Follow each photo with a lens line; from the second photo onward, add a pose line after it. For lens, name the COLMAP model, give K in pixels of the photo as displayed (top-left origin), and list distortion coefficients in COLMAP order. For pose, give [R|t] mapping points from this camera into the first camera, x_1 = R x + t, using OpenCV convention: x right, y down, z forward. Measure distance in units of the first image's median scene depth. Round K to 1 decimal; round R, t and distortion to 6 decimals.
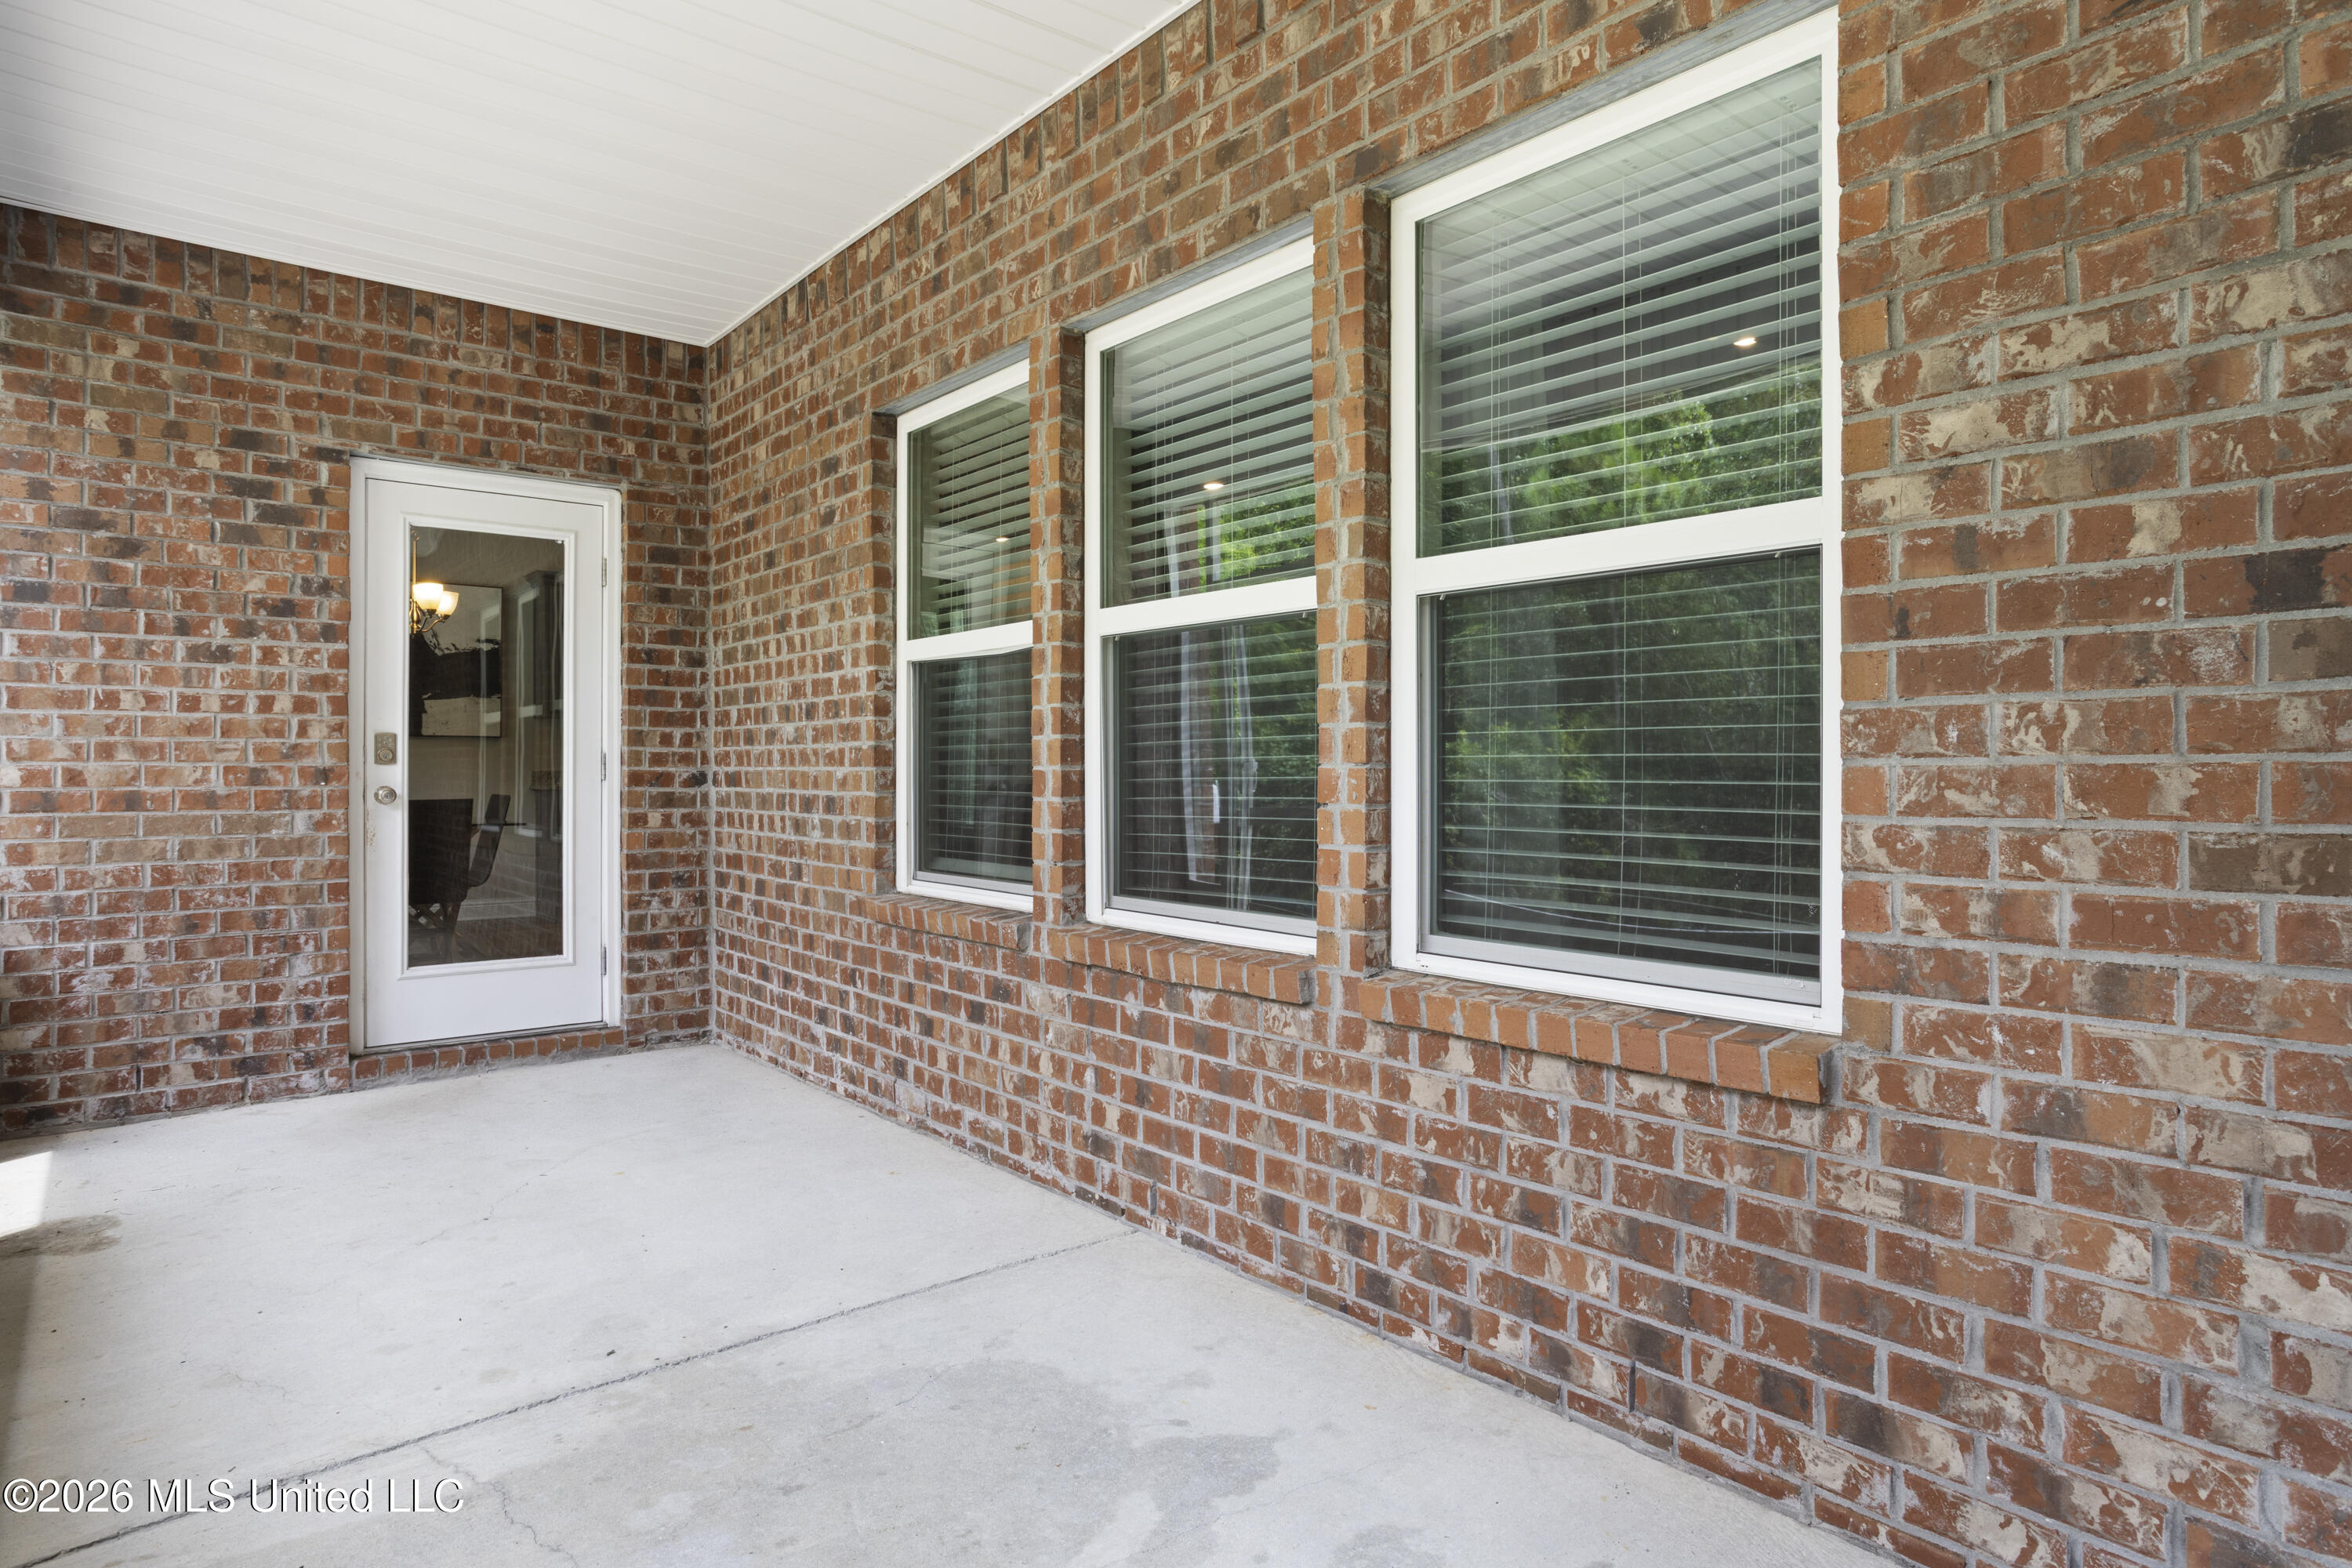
lens RADIAL K [[1332.6, 0, 1164.6], [0, 1332.6, 780.1], [0, 0, 1]] dist [0.000903, 0.004175]
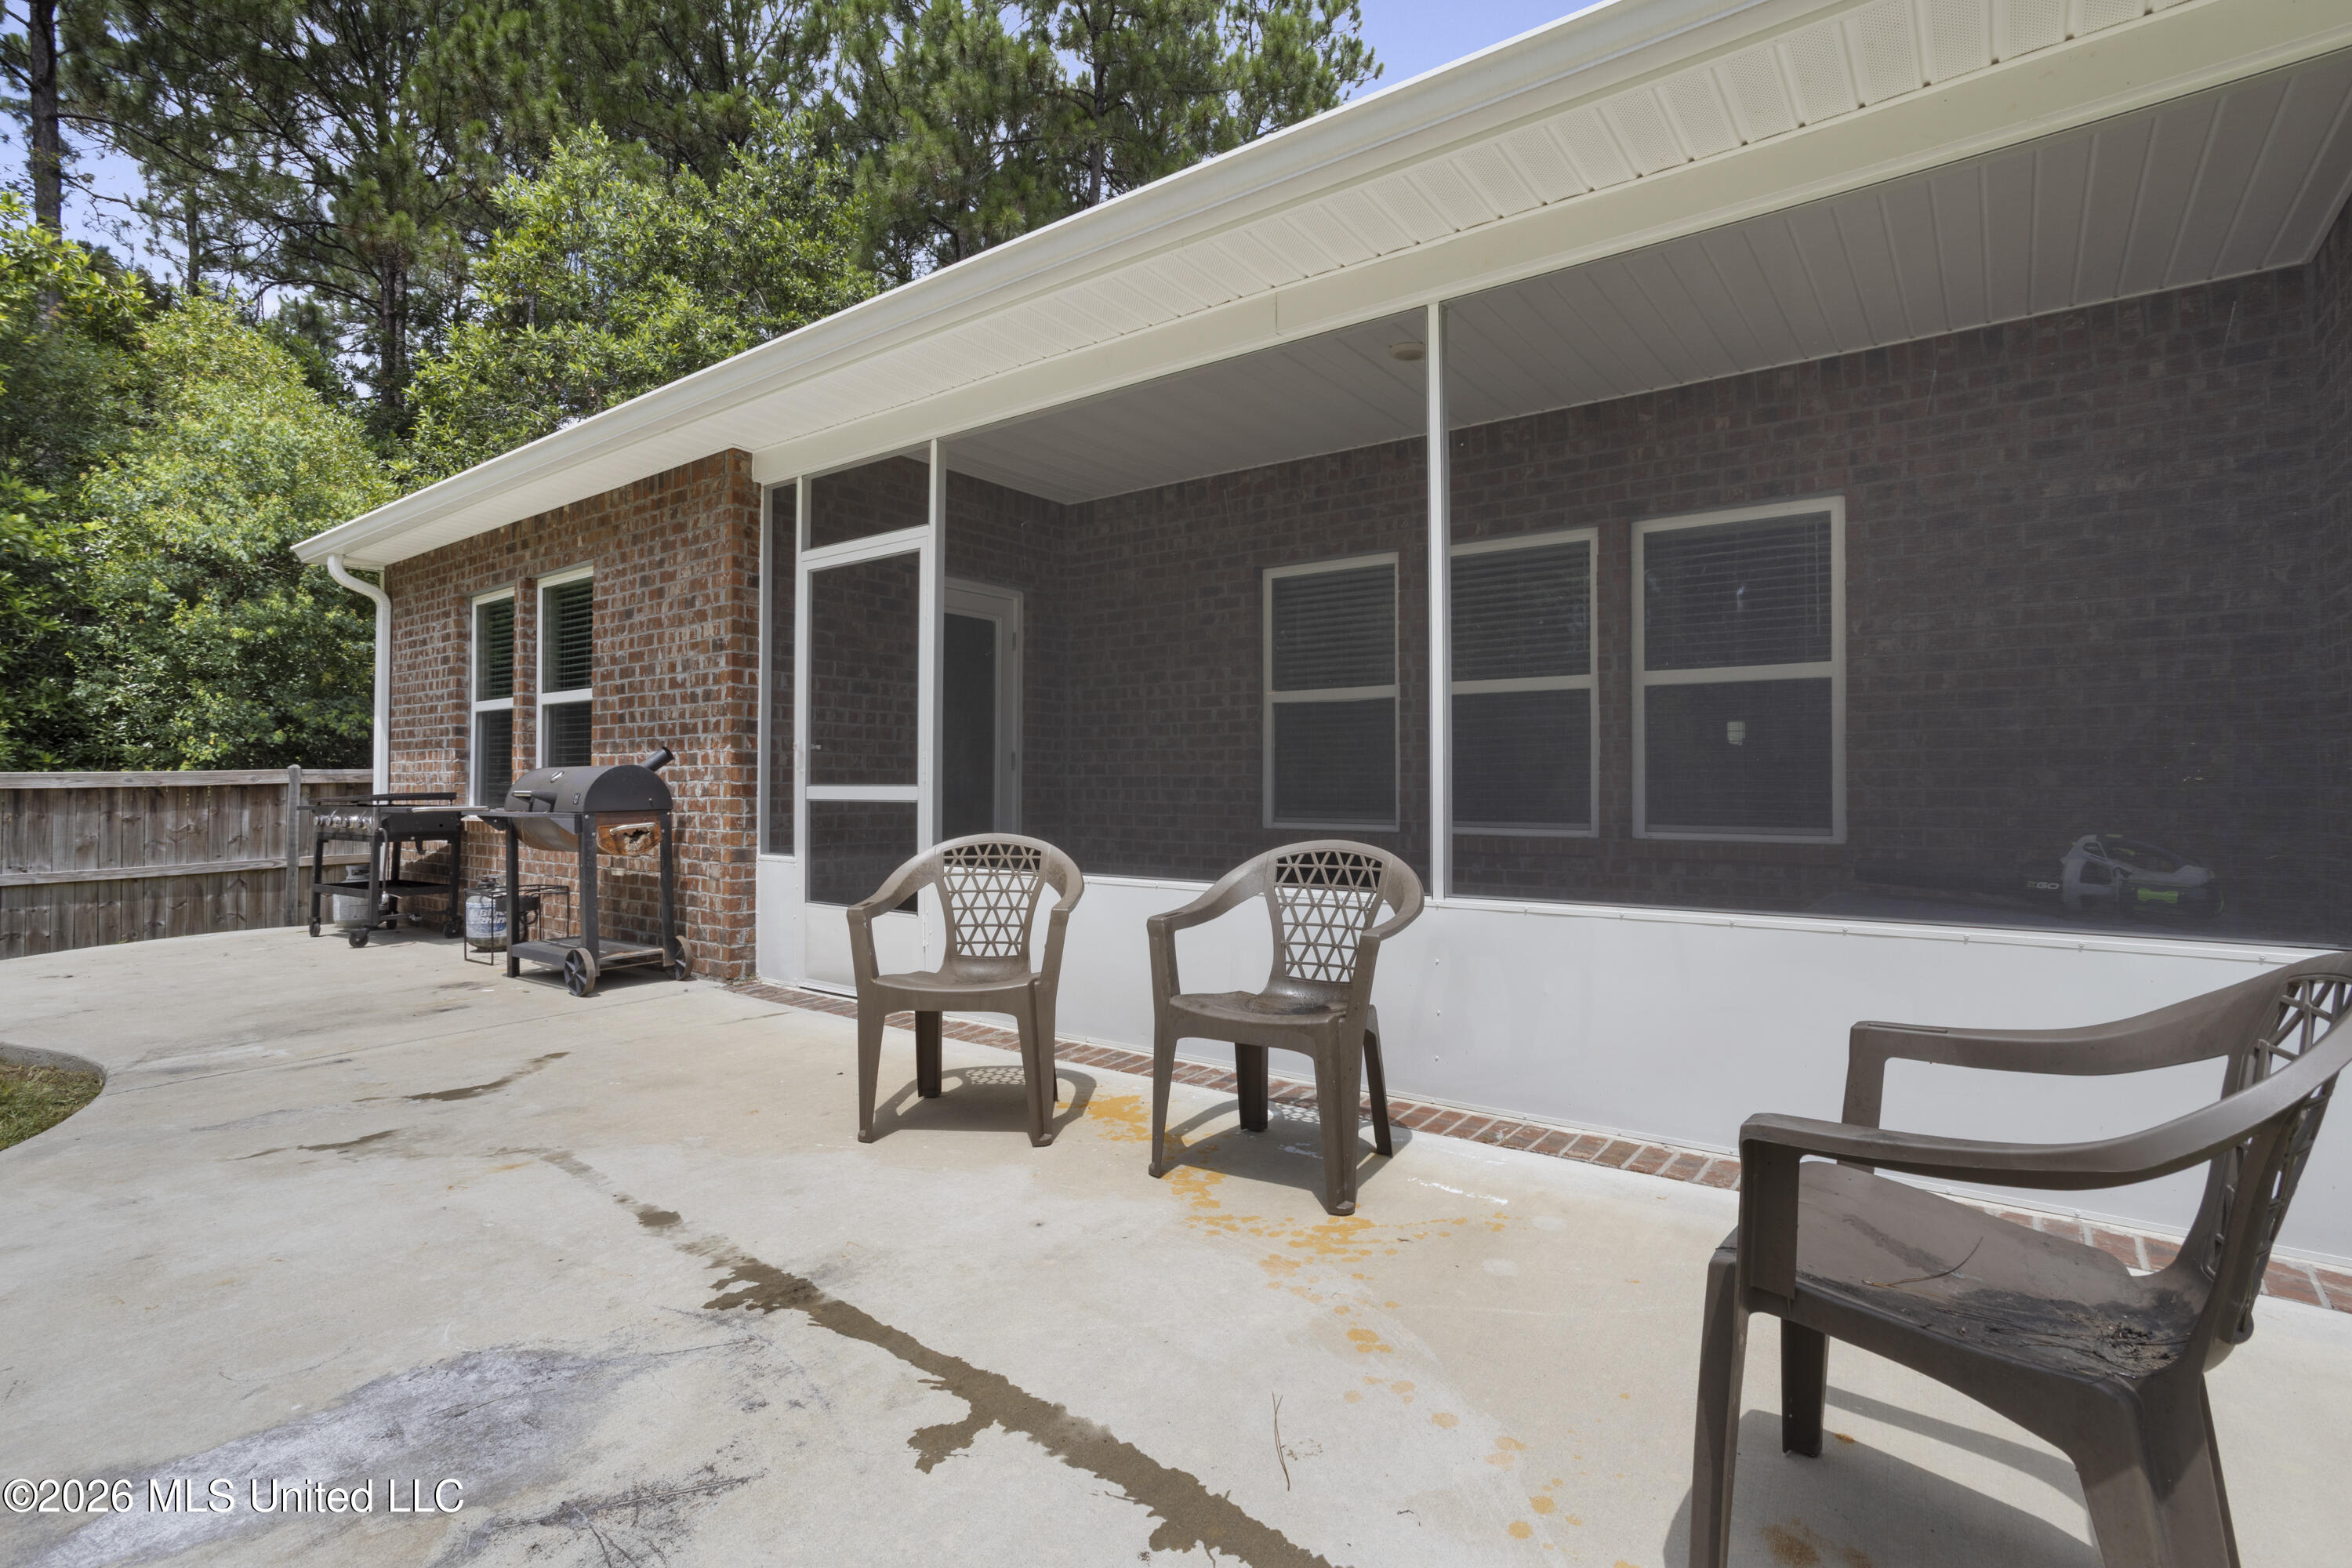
lens RADIAL K [[1135.5, 0, 1182.1], [0, 1135.5, 786.0], [0, 0, 1]] dist [-0.015287, 0.000310]
pose [[0.963694, 0.004020, 0.266979, -0.780769], [-0.001629, 0.999957, -0.009178, 0.043483], [-0.267004, 0.008410, 0.963659, -0.508619]]
